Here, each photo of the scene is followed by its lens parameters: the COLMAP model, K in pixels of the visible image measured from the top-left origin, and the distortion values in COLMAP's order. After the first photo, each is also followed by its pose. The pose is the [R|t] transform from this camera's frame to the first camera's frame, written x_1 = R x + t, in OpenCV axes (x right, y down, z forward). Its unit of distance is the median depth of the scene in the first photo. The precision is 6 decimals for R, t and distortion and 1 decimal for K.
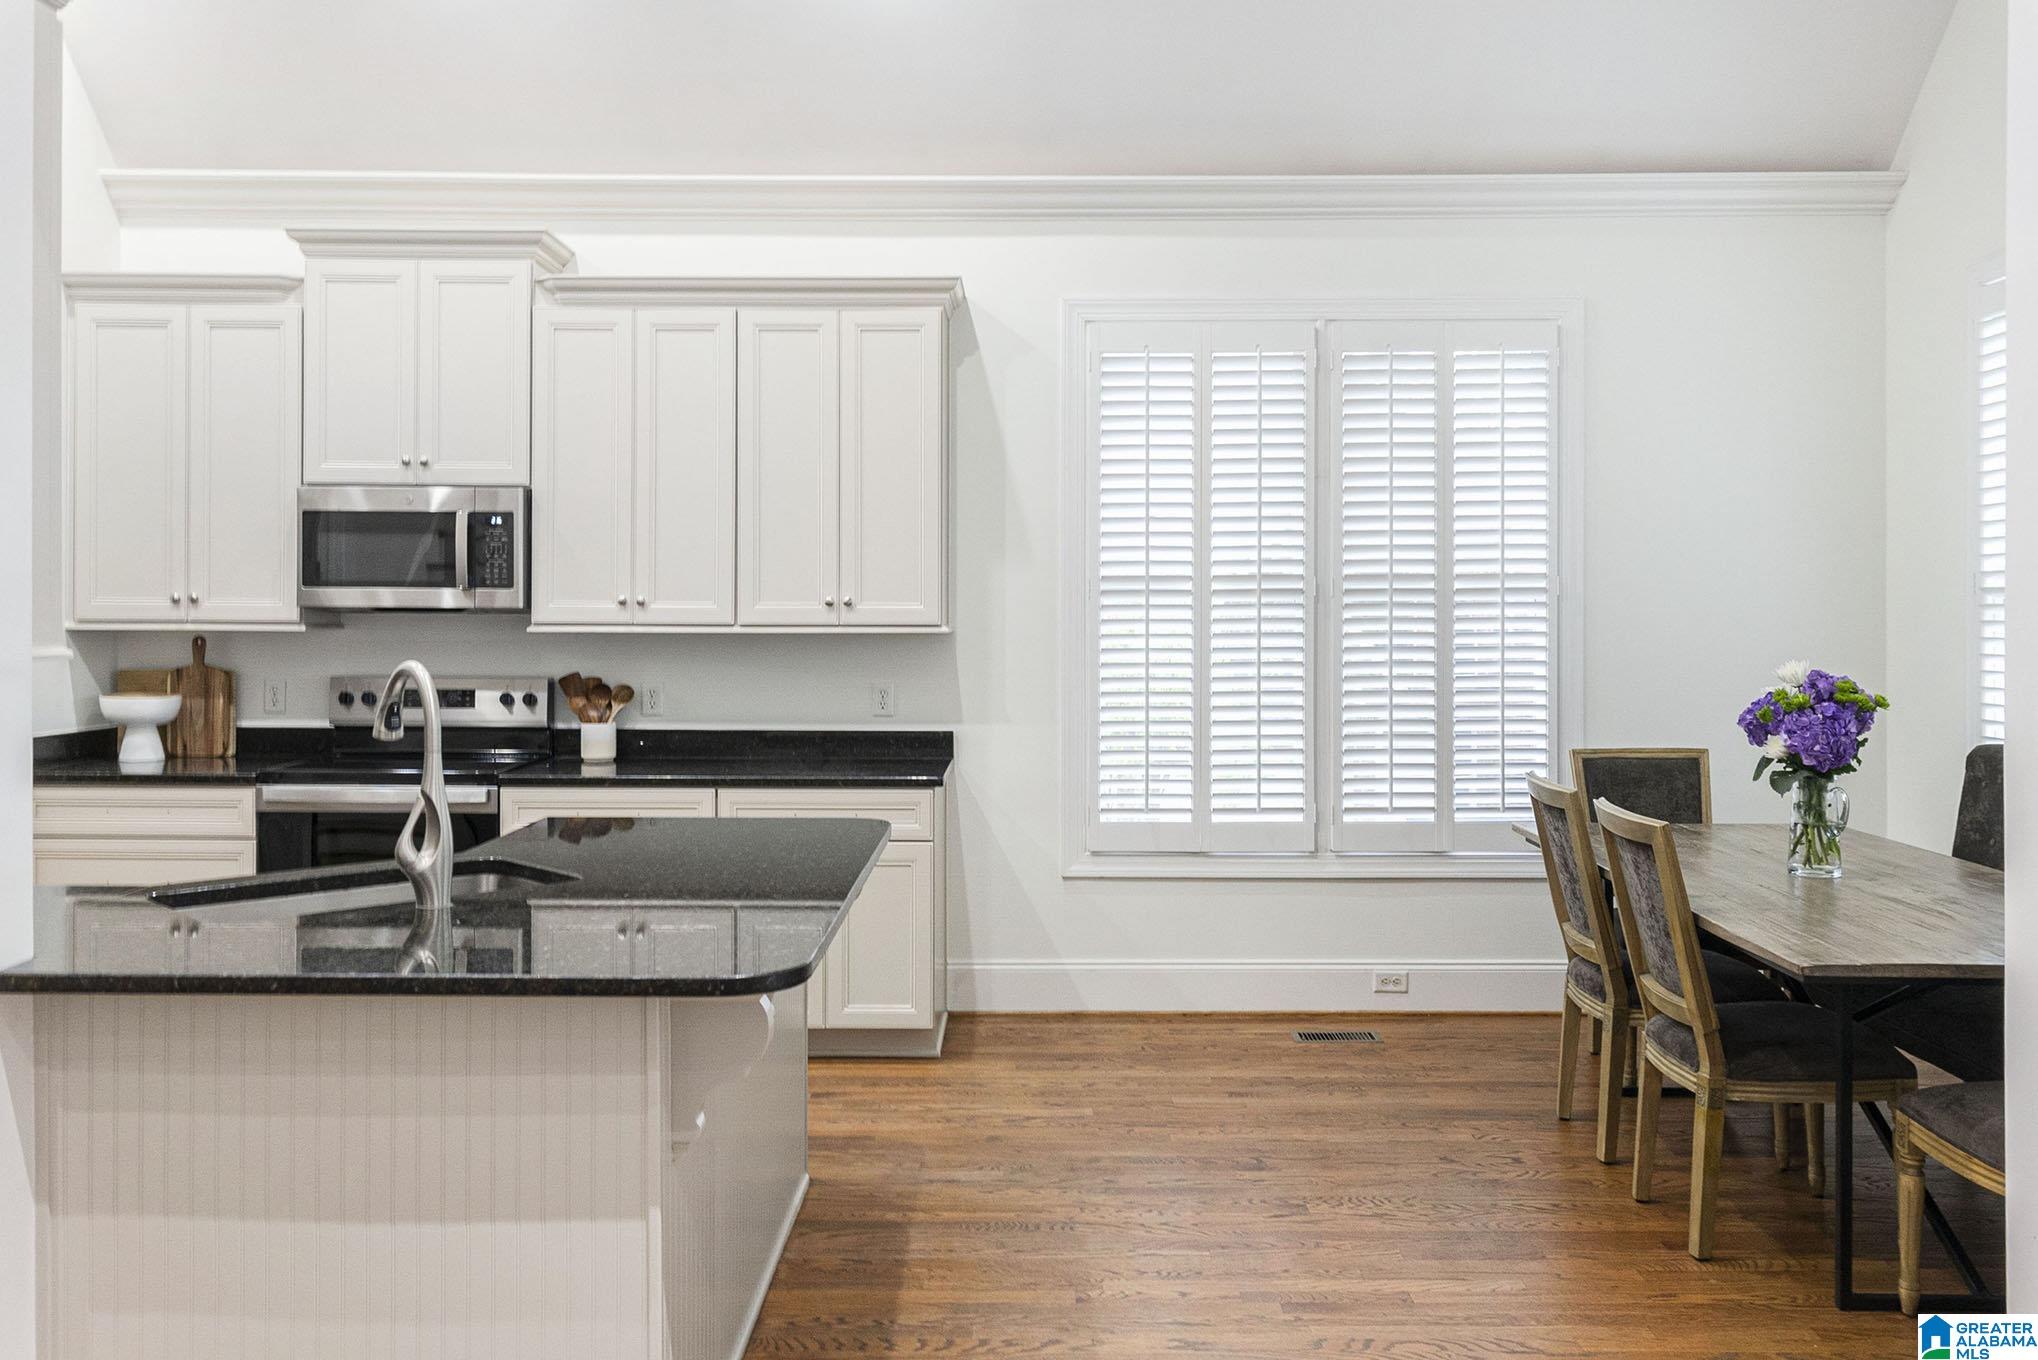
lens RADIAL K [[1641.0, 0, 1019.0], [0, 1641.0, 680.0], [0, 0, 1]] dist [-0.001172, 0.000864]
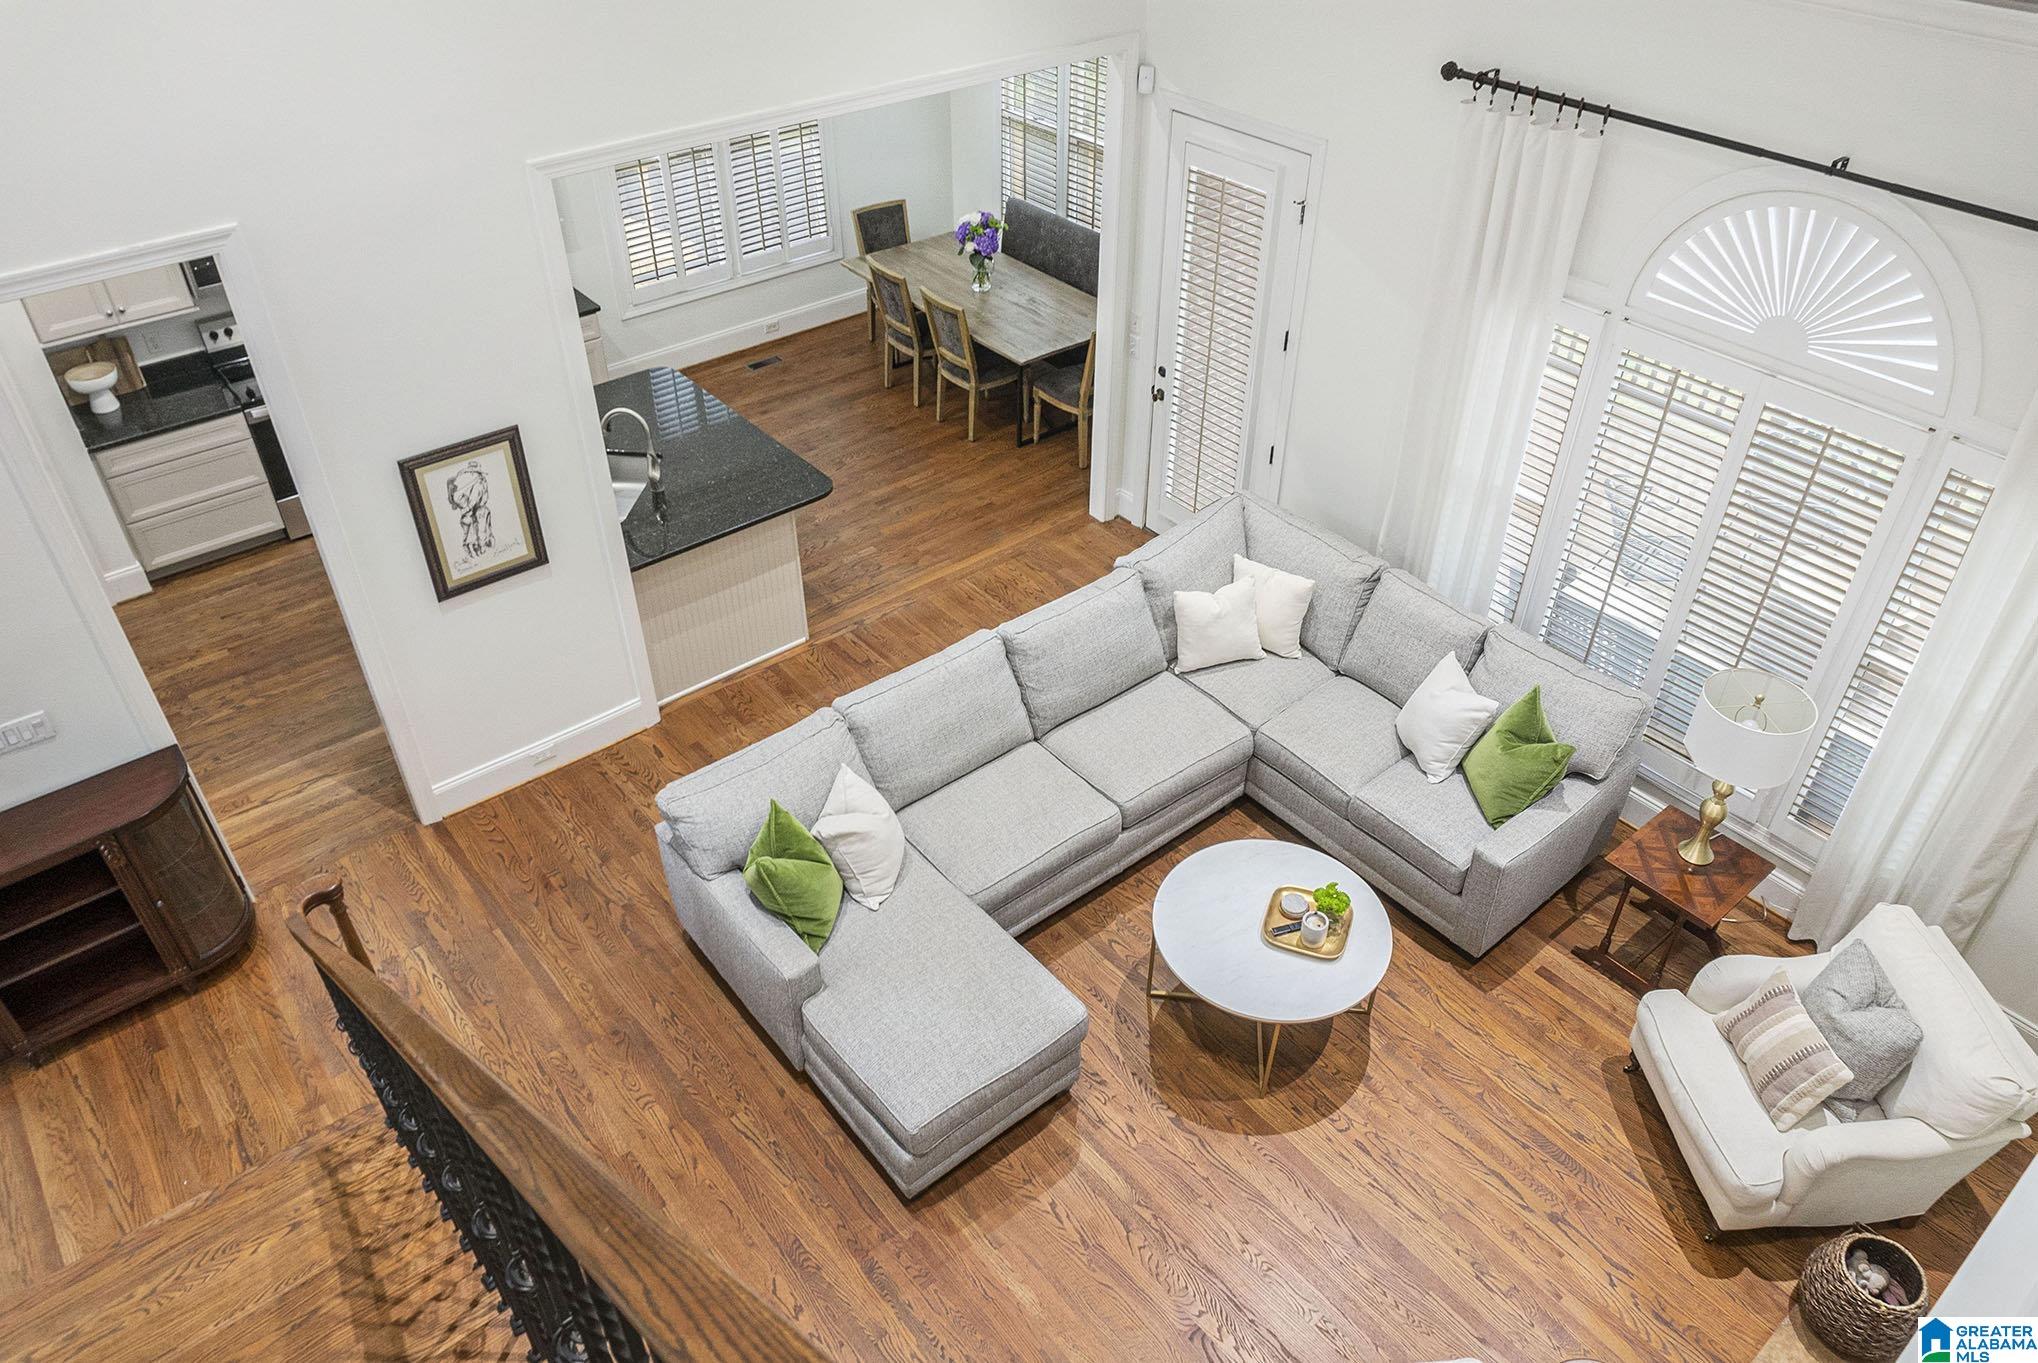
lens RADIAL K [[1392.8, 0, 1019.0], [0, 1392.8, 681.5], [0, 0, 1]] dist [0.000338, -0.000193]
pose [[0.761438, -0.399379, 0.510596, -0.685143], [0.021161, 0.802562, 0.596193, -0.557365], [-0.647892, -0.443160, 0.619553, -0.570344]]
